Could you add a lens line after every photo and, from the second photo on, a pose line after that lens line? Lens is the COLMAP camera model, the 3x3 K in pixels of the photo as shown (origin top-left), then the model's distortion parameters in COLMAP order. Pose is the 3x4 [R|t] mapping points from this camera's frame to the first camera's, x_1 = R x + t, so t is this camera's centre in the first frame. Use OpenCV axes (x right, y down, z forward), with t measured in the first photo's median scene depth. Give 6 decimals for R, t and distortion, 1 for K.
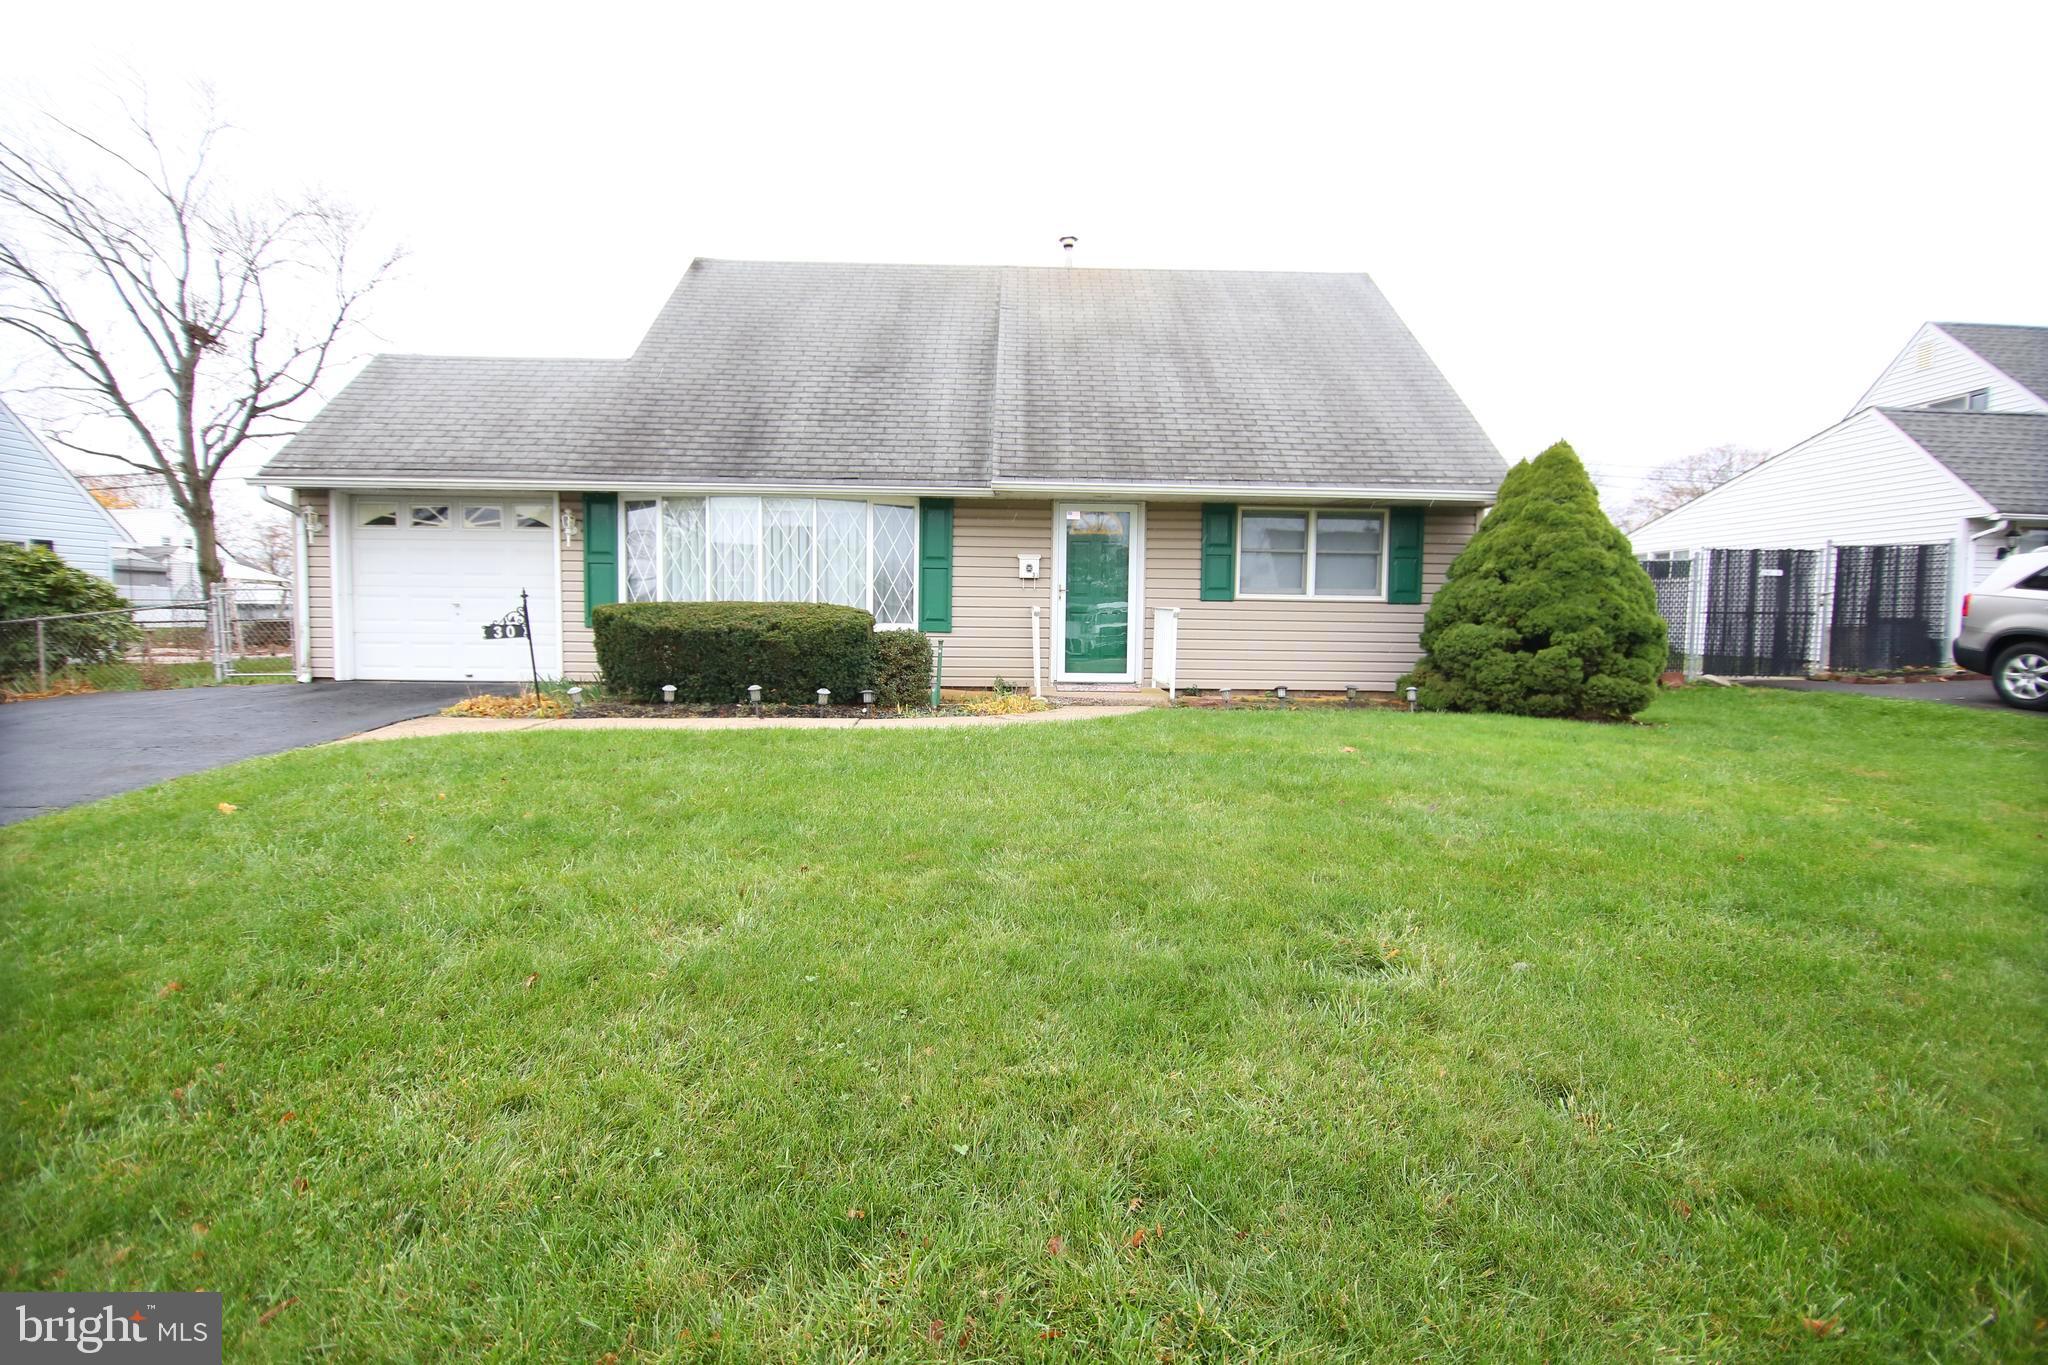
lens RADIAL K [[911.0, 0, 1022.8], [0, 911.0, 677.3], [0, 0, 1]] dist [-0.000229, -0.011665]
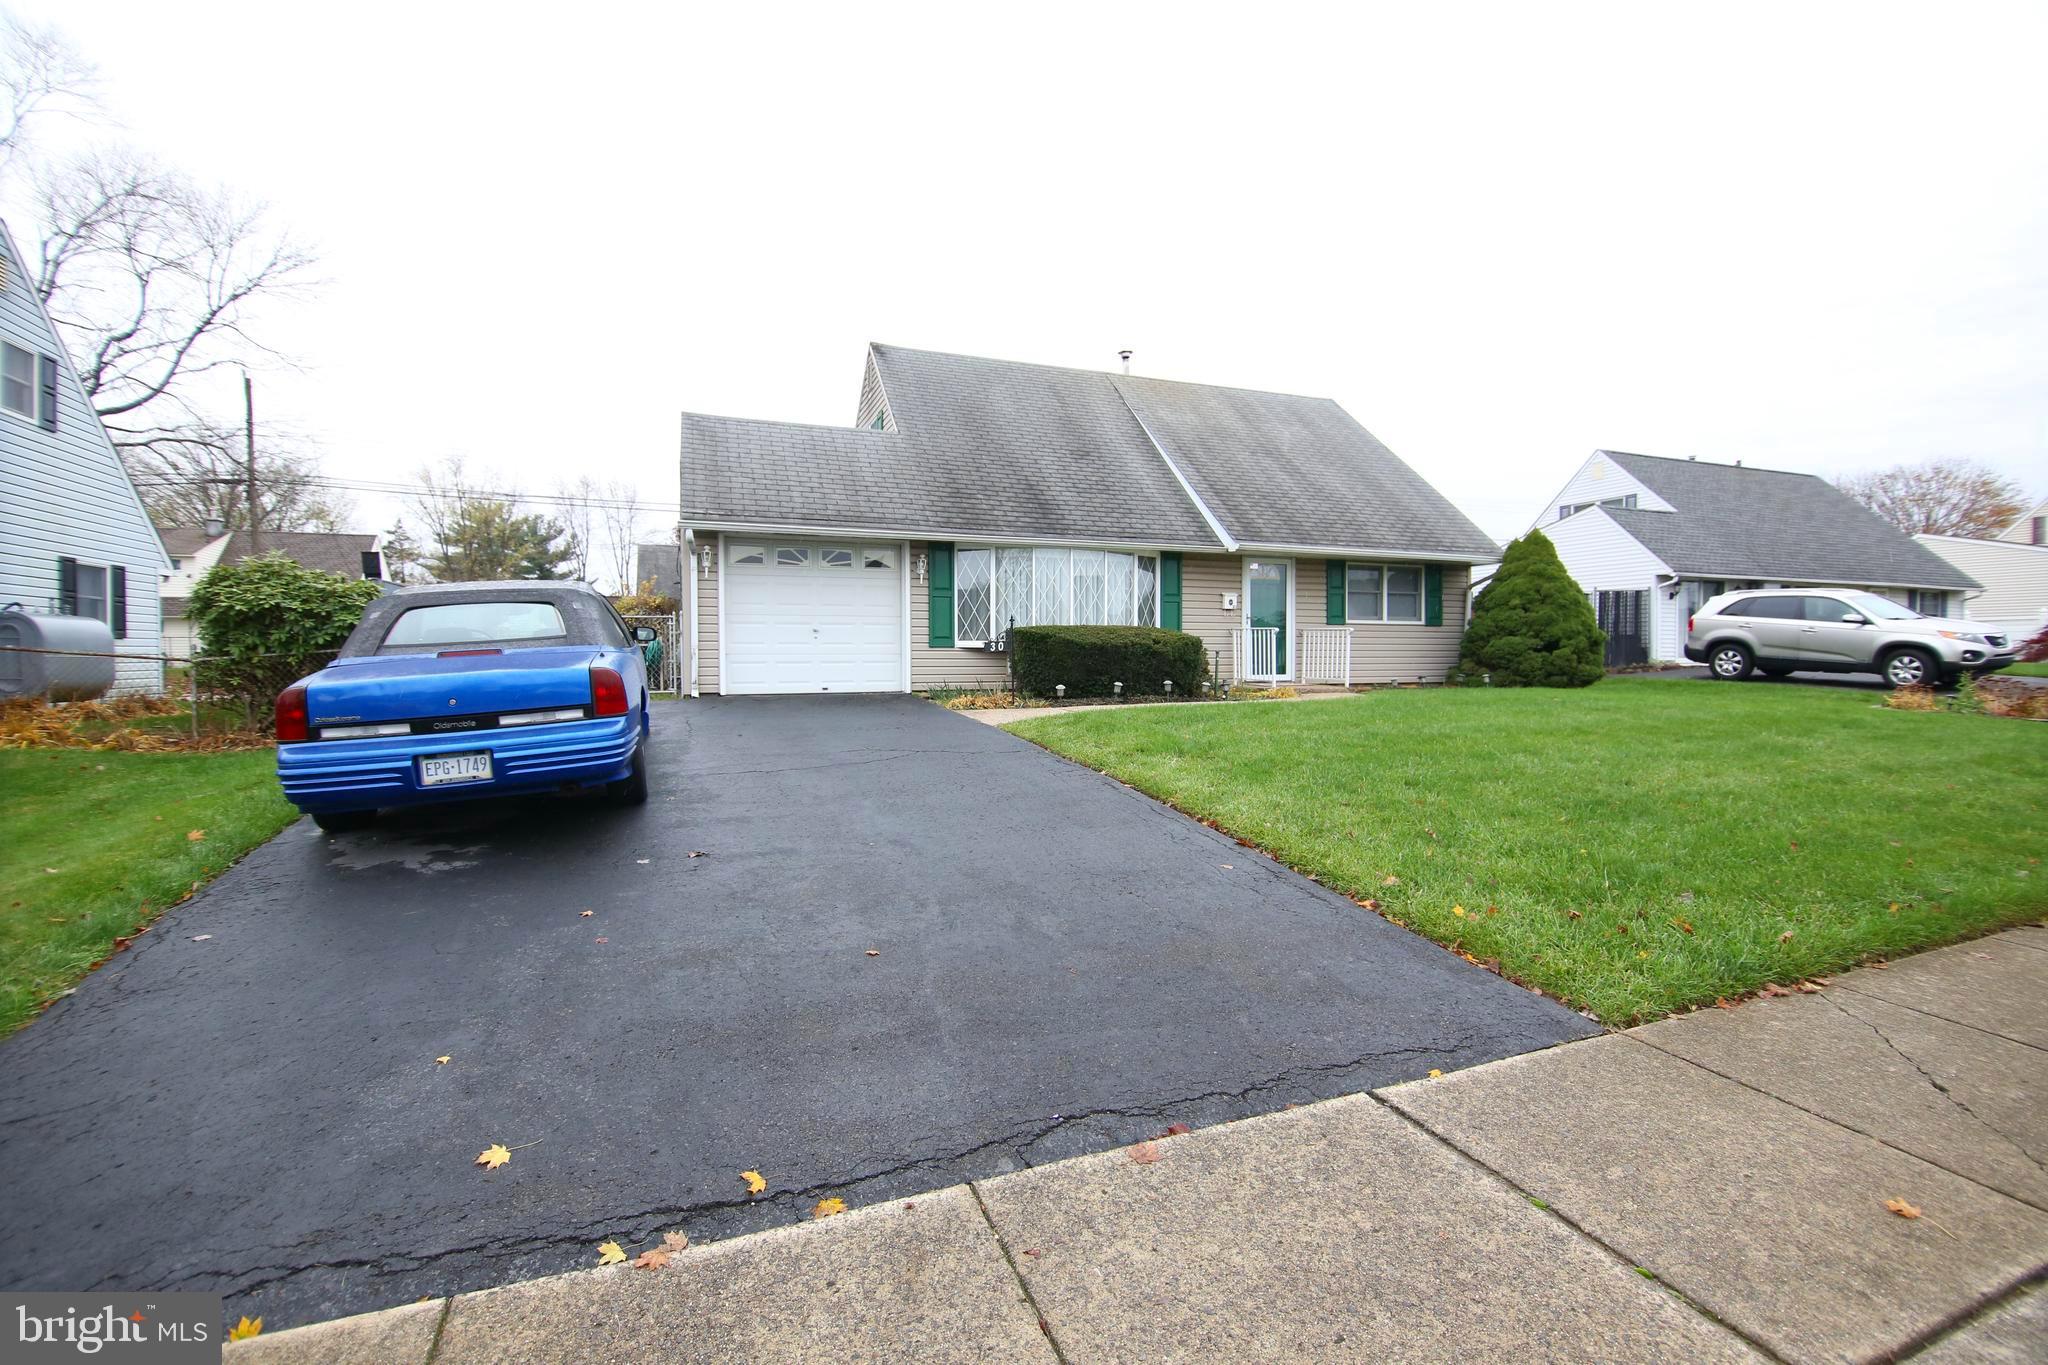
lens RADIAL K [[911.0, 0, 1022.8], [0, 911.0, 677.3], [0, 0, 1]] dist [-0.000229, -0.011665]
pose [[0.939958, -0.023273, 0.340497, -0.790035], [0.036902, 0.998754, -0.033604, 0.034180], [-0.339290, 0.044152, 0.939645, -0.231768]]
